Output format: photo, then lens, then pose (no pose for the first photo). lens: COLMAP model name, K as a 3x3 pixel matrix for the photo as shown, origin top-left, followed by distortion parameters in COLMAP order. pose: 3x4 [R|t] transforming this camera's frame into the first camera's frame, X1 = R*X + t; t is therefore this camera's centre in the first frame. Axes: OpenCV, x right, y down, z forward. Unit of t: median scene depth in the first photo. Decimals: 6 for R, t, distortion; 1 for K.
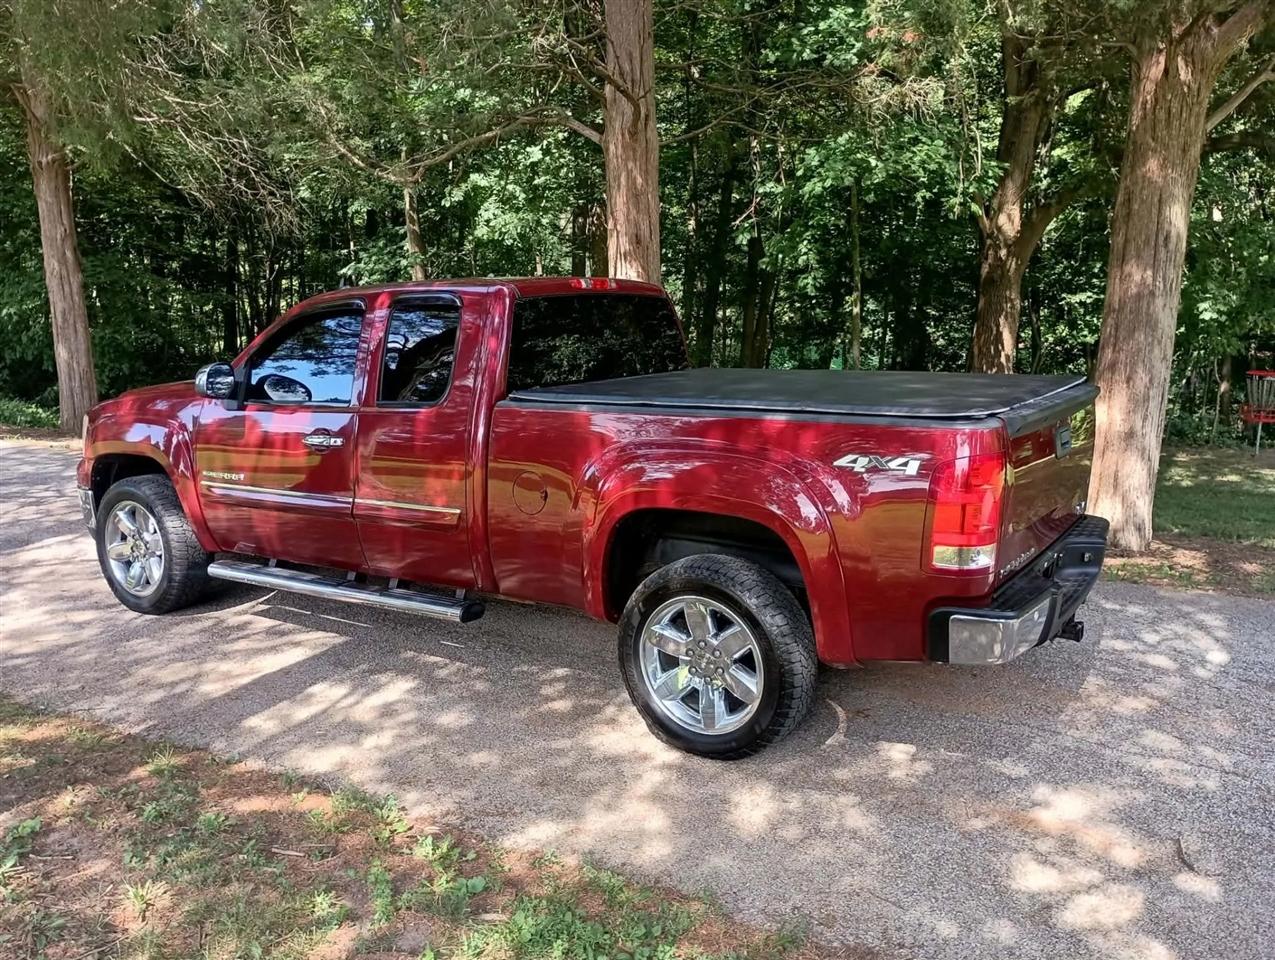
lens RADIAL K [[1057.6, 0, 633.6], [0, 1057.6, 482.6], [0, 0, 1]] dist [0.049867, -0.071843]
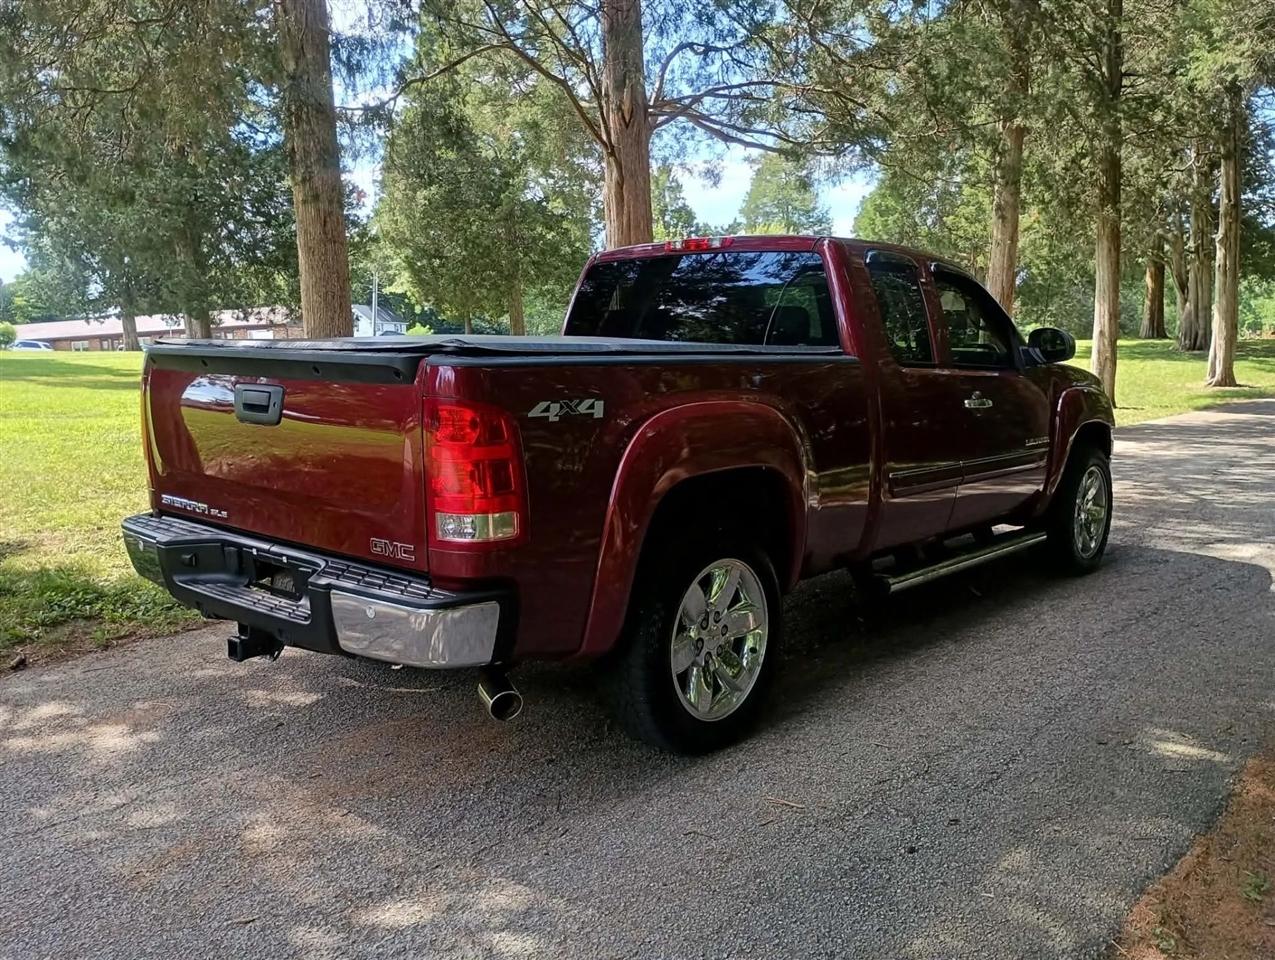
lens RADIAL K [[1057.6, 0, 633.6], [0, 1057.6, 482.6], [0, 0, 1]] dist [0.049867, -0.071843]
pose [[-0.138947, 0.141232, -0.980177, 0.476660], [-0.175450, 0.970610, 0.164725, -0.067244], [0.974634, 0.194860, -0.110084, 0.570310]]
